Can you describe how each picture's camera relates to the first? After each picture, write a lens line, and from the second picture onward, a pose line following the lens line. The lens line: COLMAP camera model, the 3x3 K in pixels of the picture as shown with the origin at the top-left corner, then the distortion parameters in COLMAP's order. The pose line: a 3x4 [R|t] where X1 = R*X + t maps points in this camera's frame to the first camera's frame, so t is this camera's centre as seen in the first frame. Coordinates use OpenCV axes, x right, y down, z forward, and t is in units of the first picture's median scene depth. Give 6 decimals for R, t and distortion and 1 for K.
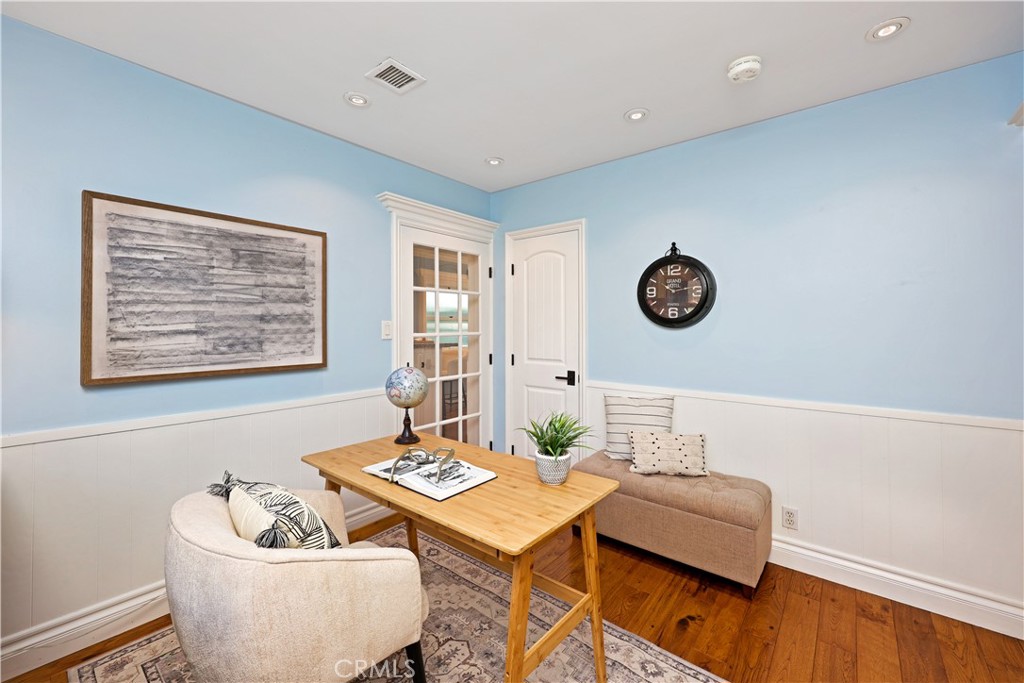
lens RADIAL K [[413.5, 0, 516.7], [0, 413.5, 333.2], [0, 0, 1]] dist [-0.000625, -0.000077]
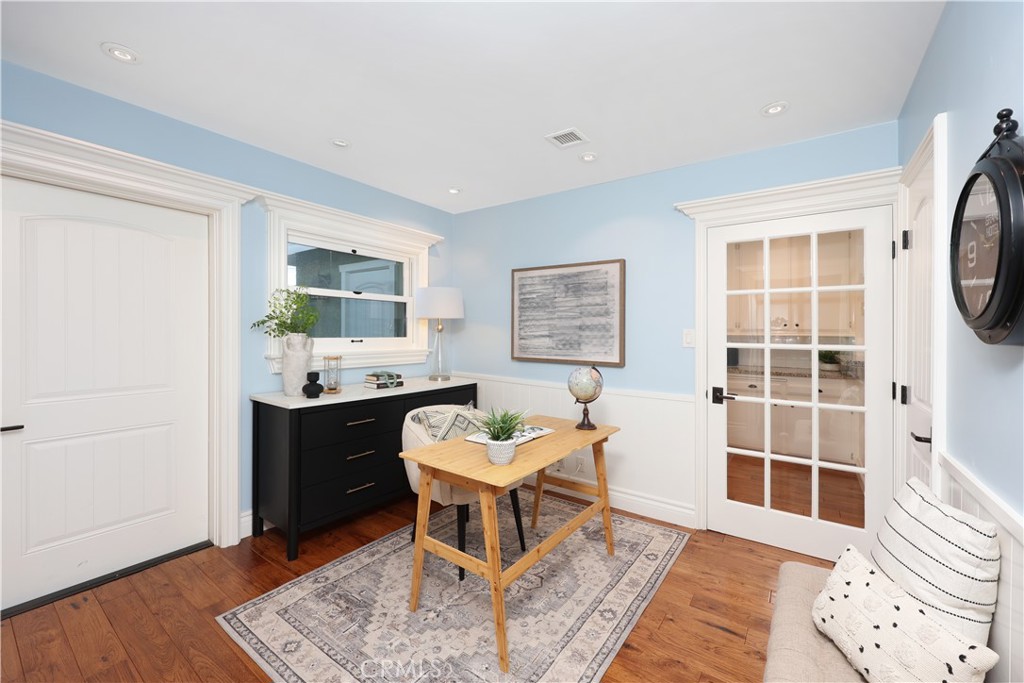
lens RADIAL K [[416.9, 0, 505.9], [0, 416.9, 353.5], [0, 0, 1]] dist [0.000397, -0.000157]
pose [[0.053328, 0.052848, -0.997178, 0.891443], [-0.029443, 0.998248, 0.051330, -0.012833], [0.998143, 0.026622, 0.054790, 0.660293]]
